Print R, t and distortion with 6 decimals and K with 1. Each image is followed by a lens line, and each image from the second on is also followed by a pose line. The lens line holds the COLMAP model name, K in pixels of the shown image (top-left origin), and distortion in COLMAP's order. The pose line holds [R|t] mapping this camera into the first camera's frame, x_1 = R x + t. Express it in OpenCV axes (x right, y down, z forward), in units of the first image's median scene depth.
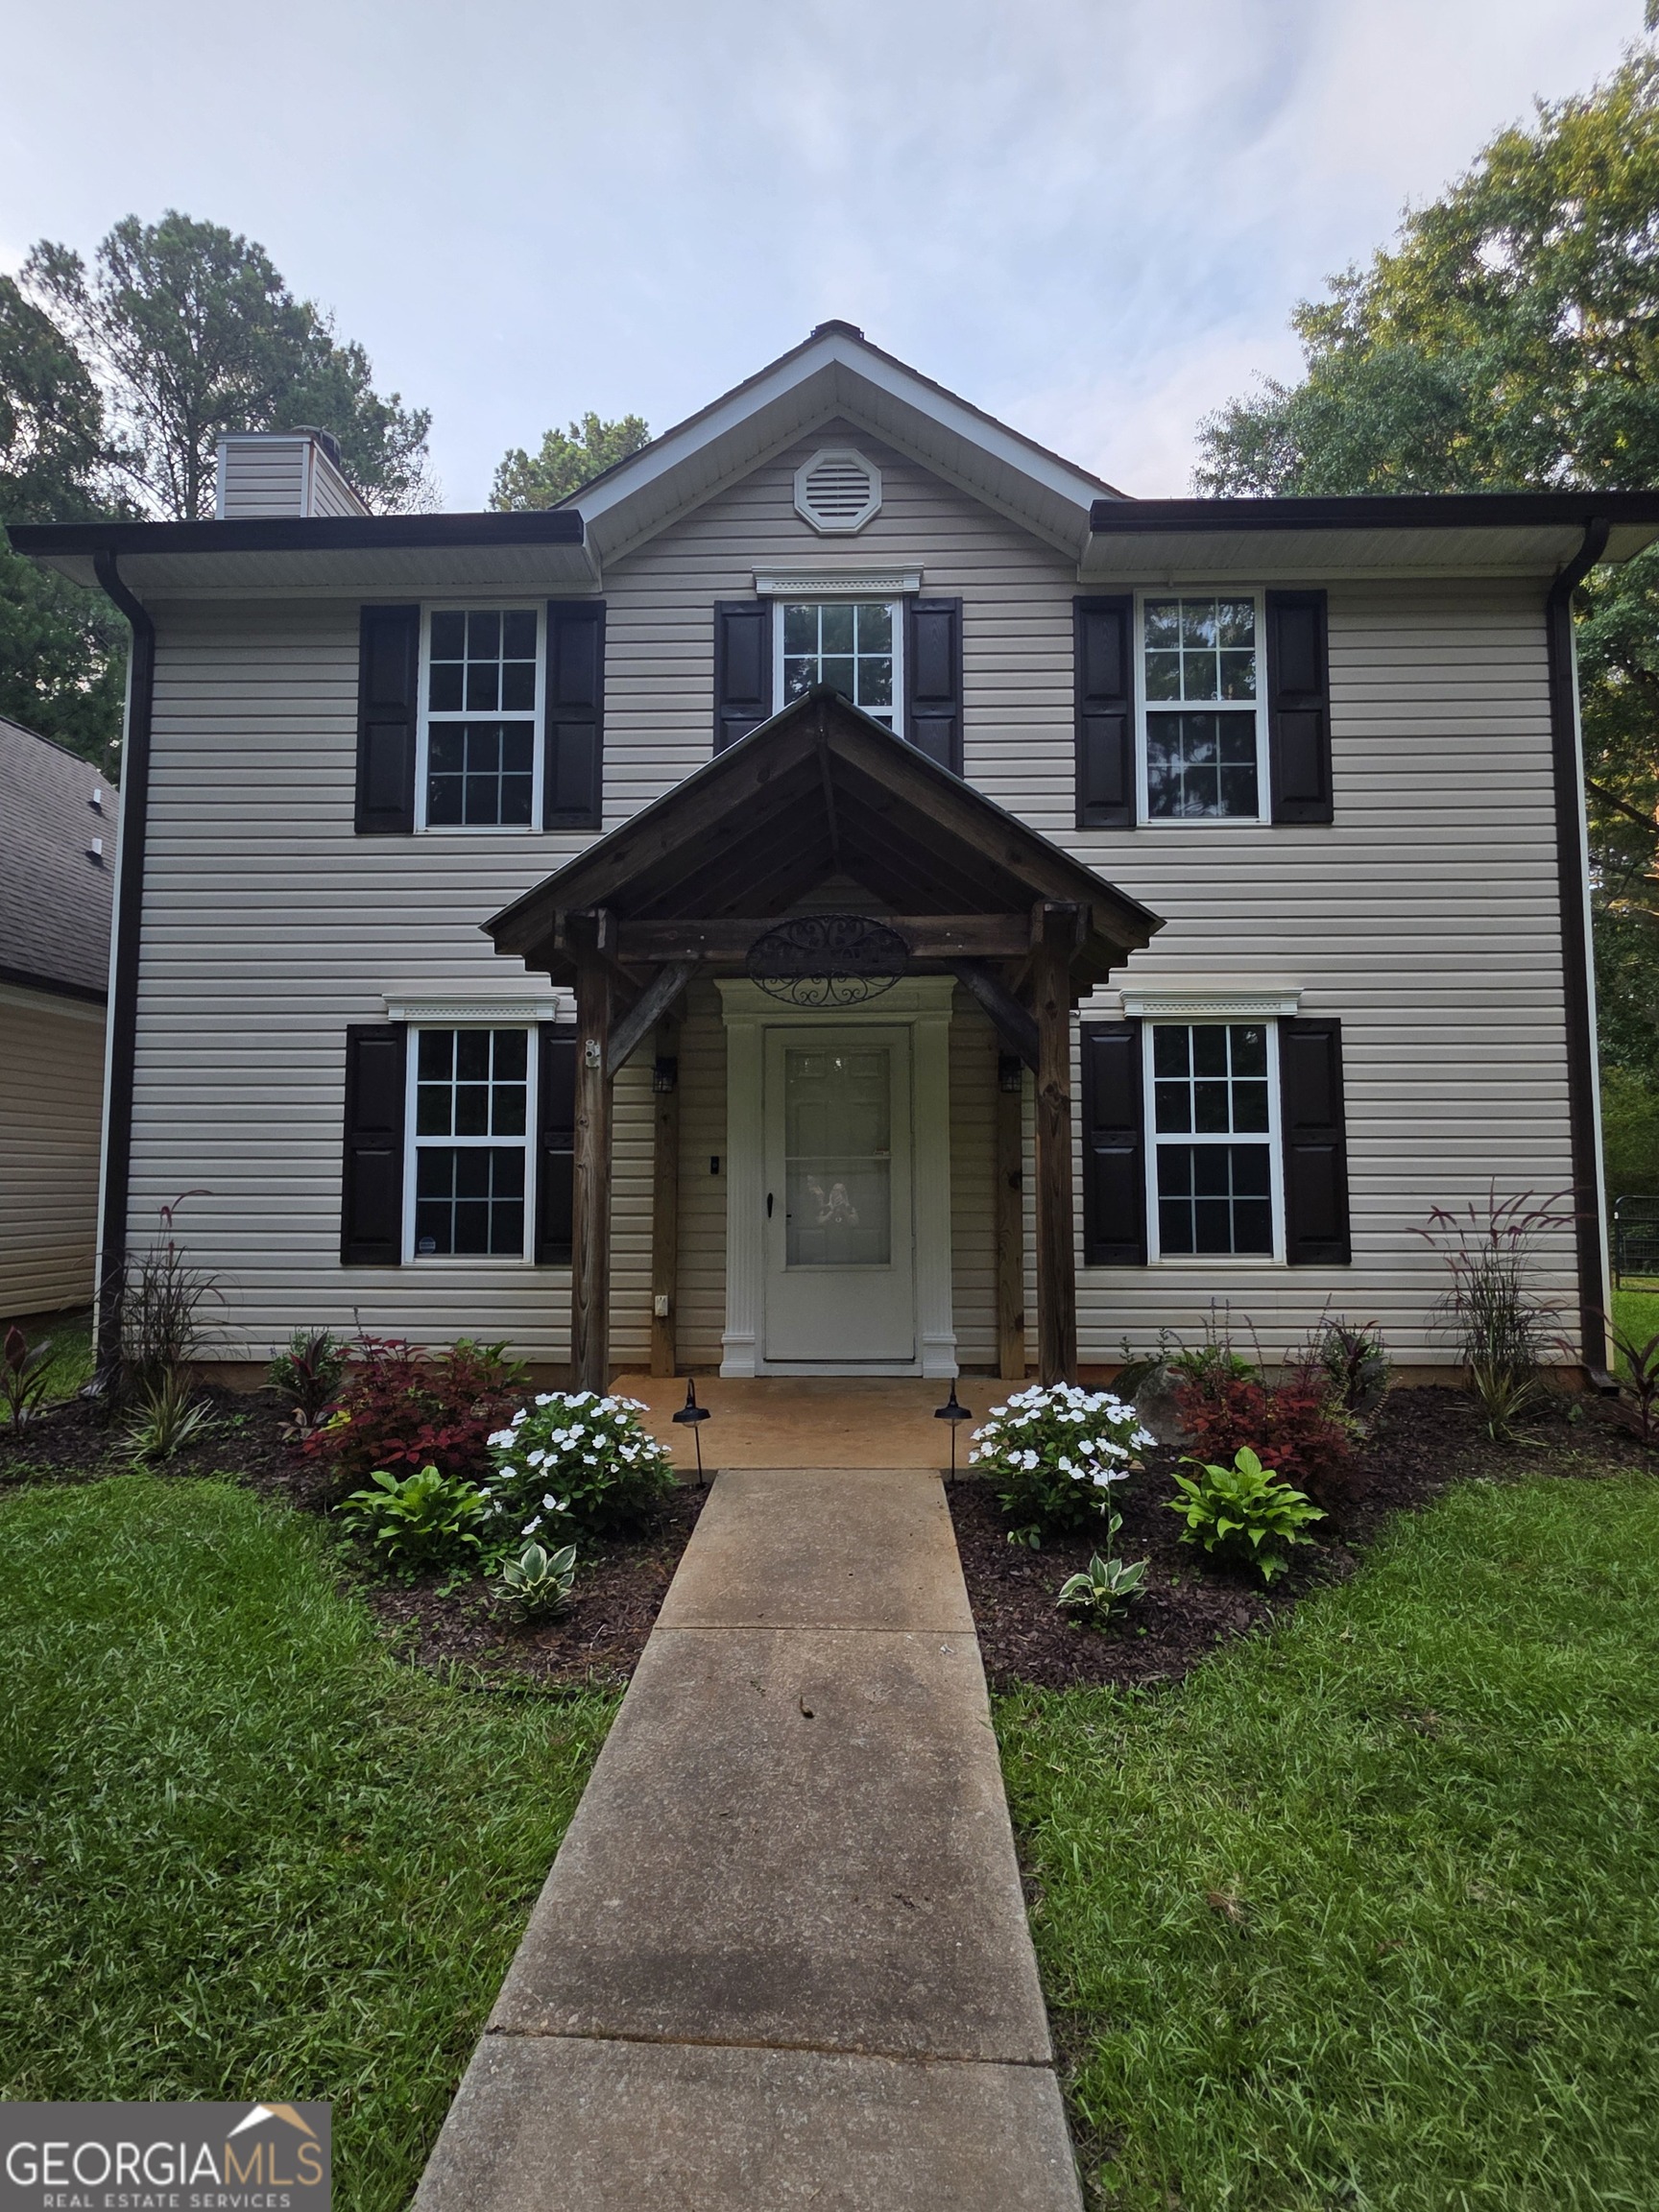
lens RADIAL K [[1107.7, 0, 828.3], [0, 1107.7, 1104.7], [0, 0, 1]] dist [0.001654, -0.001586]
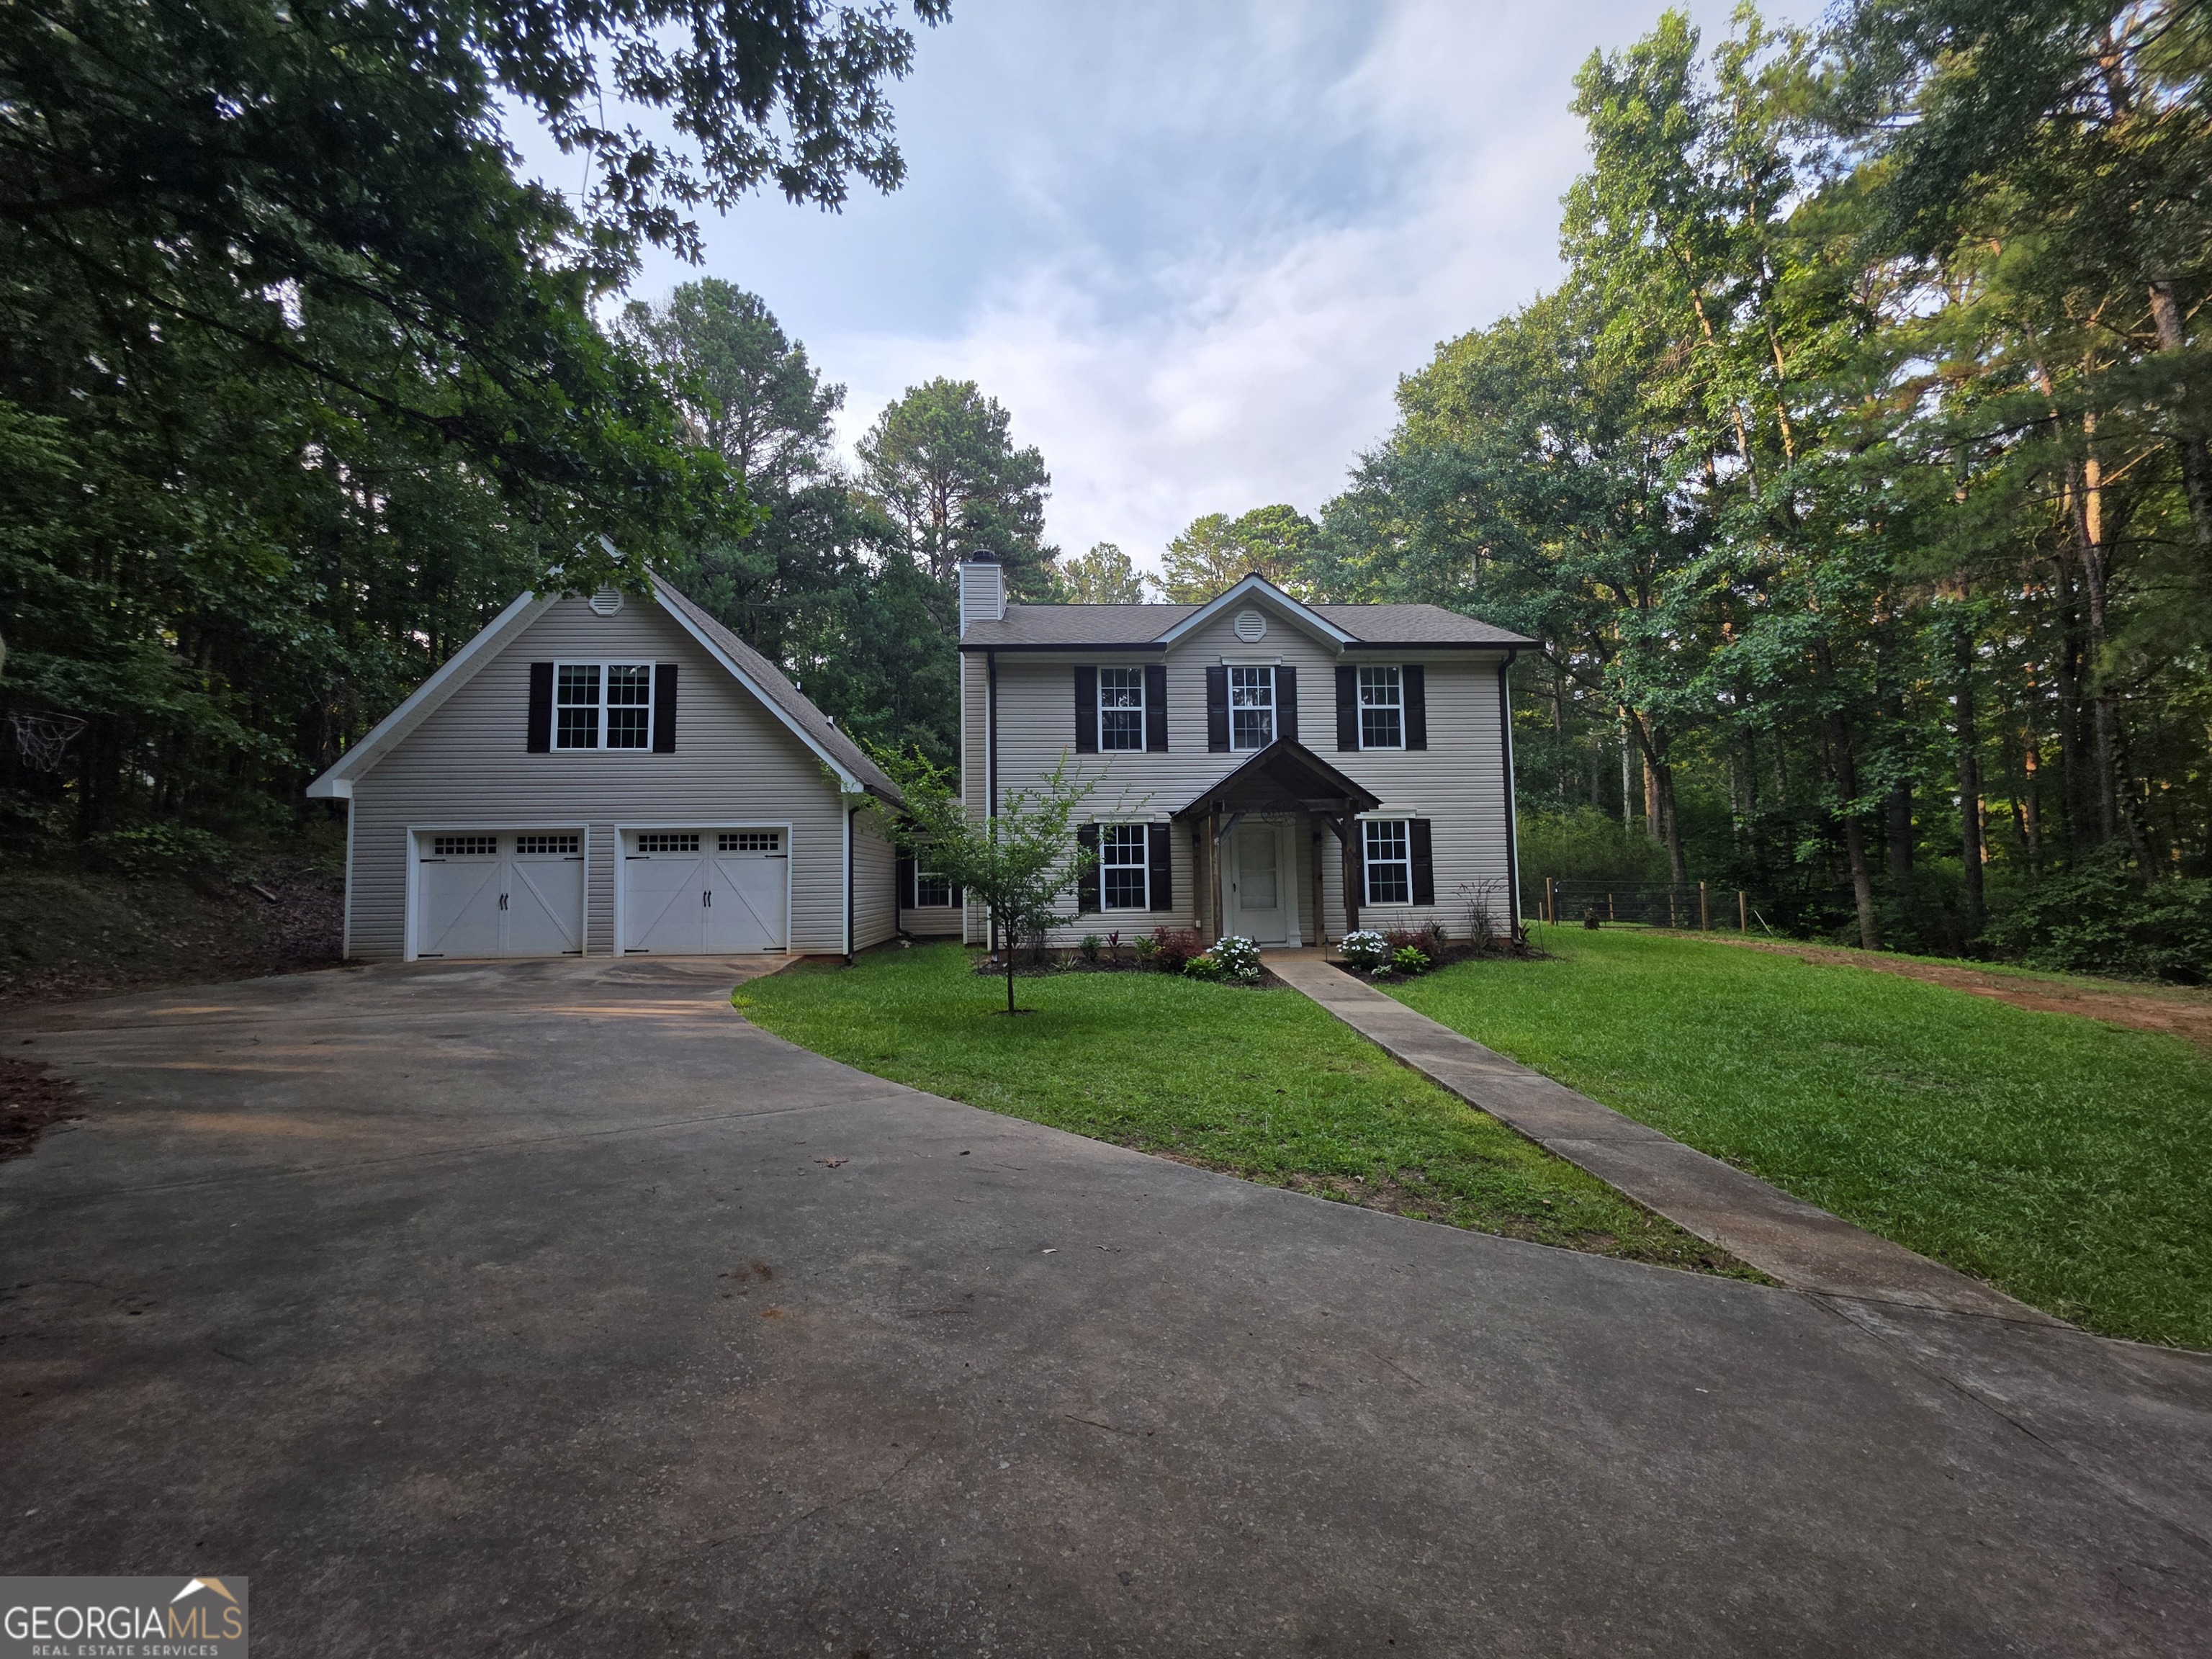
lens RADIAL K [[881.7, 0, 1100.7], [0, 881.7, 826.4], [0, 0, 1]] dist [0.002385, -0.000520]
pose [[0.996065, -0.010714, 0.087973, -0.576691], [0.010410, 0.999938, 0.003910, -0.075667], [-0.088009, -0.002979, 0.996115, -1.176056]]
